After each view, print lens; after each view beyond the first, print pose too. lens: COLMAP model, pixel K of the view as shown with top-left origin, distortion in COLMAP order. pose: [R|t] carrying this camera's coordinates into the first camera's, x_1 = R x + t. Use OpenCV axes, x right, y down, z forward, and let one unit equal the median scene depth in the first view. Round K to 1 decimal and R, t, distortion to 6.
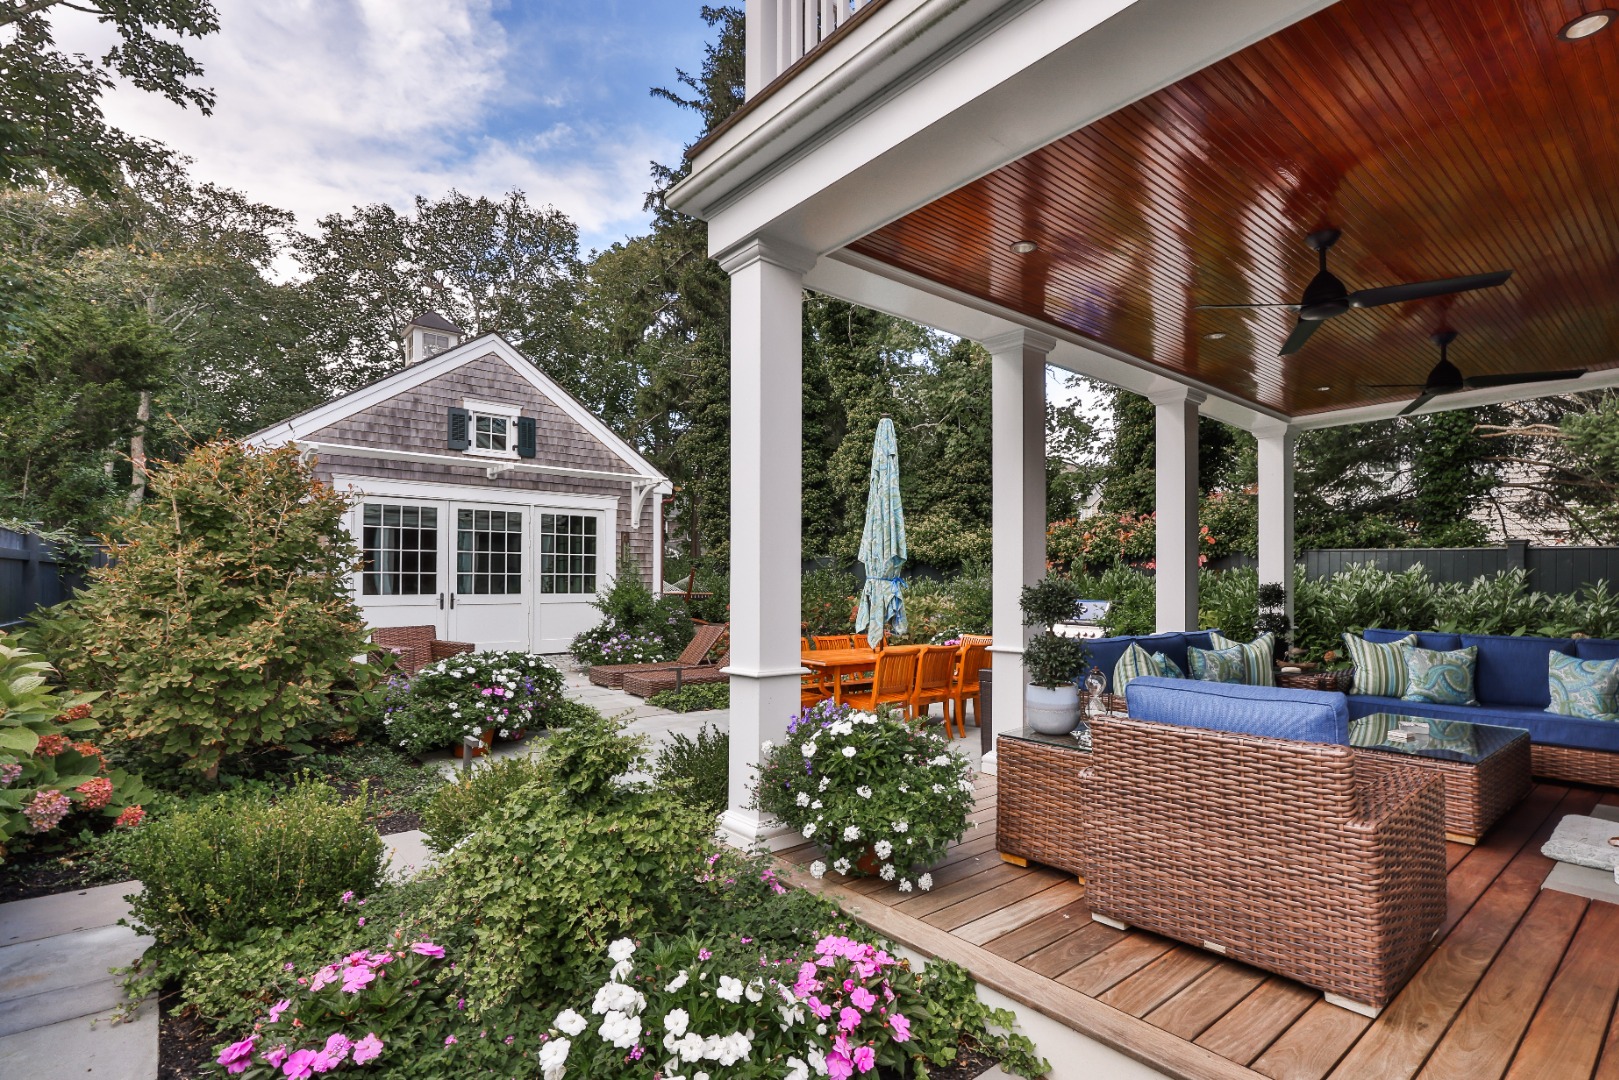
lens RADIAL K [[782.2, 0, 804.0], [0, 782.2, 576.4], [0, 0, 1]] dist [0.002239, -0.000546]
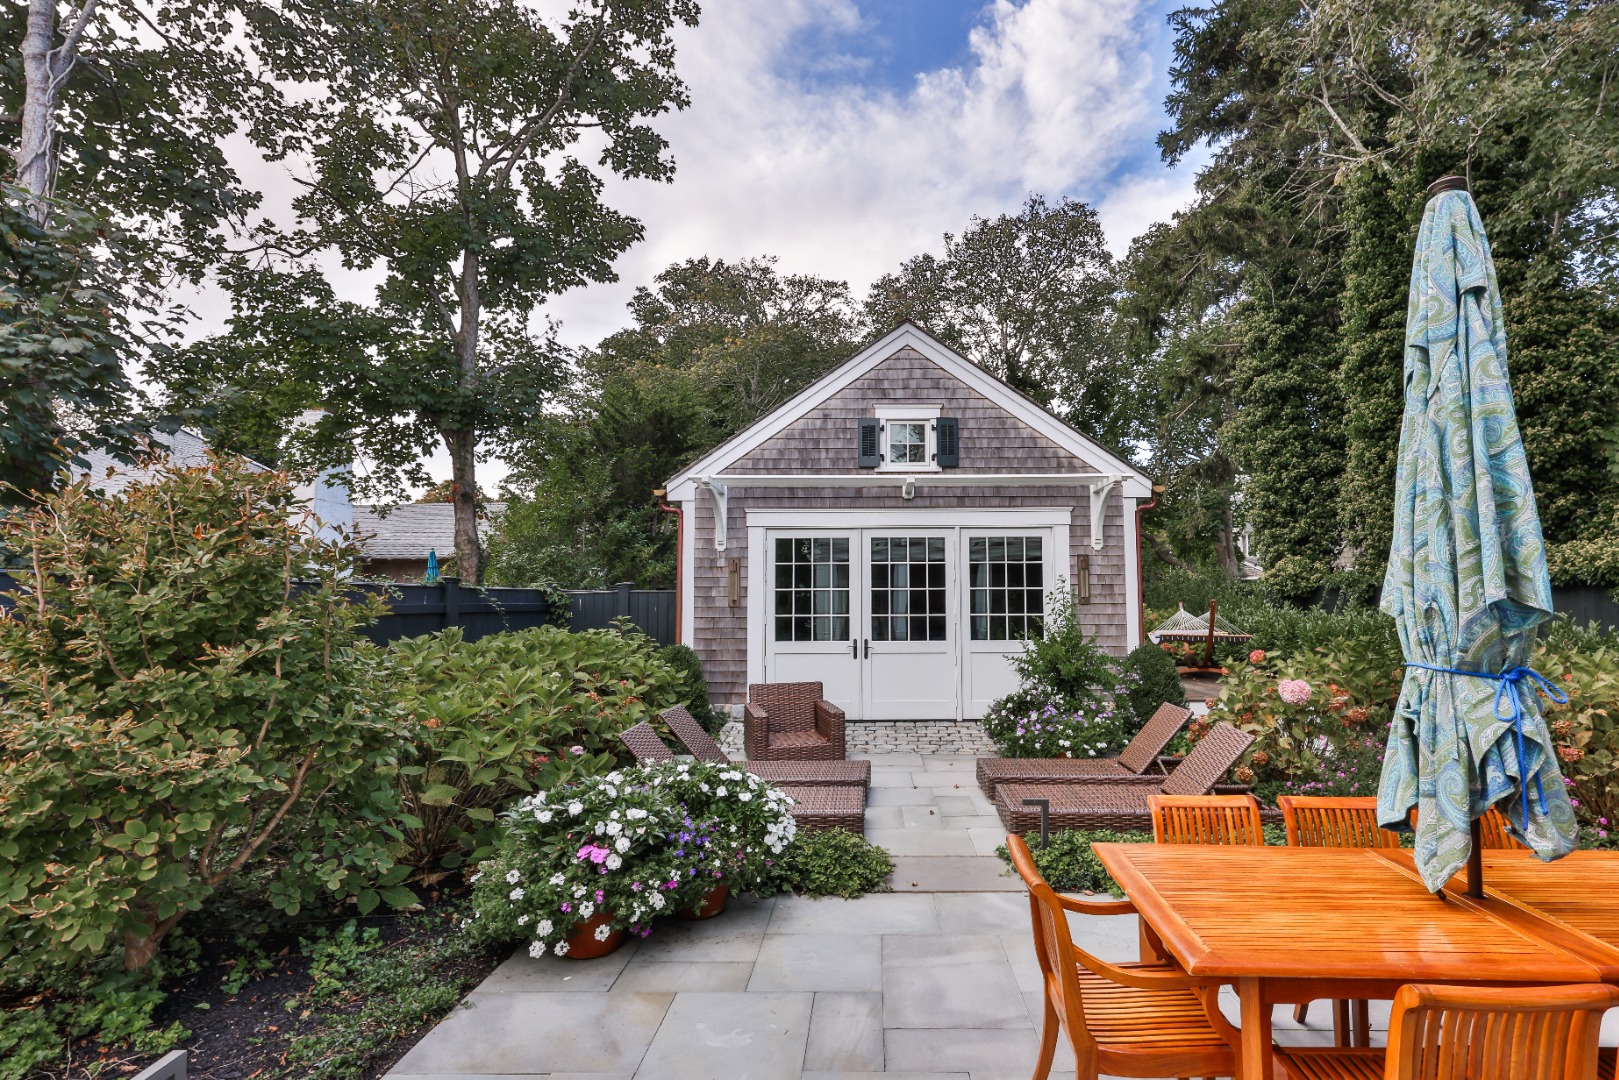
lens RADIAL K [[782.2, 0, 861.6], [0, 782.2, 552.8], [0, 0, 1]] dist [0.002239, -0.000546]
pose [[0.785063, -0.051941, -0.617234, 0.062325], [0.014784, 0.997765, -0.065158, -0.016064], [0.619239, 0.042028, 0.784077, 0.339709]]
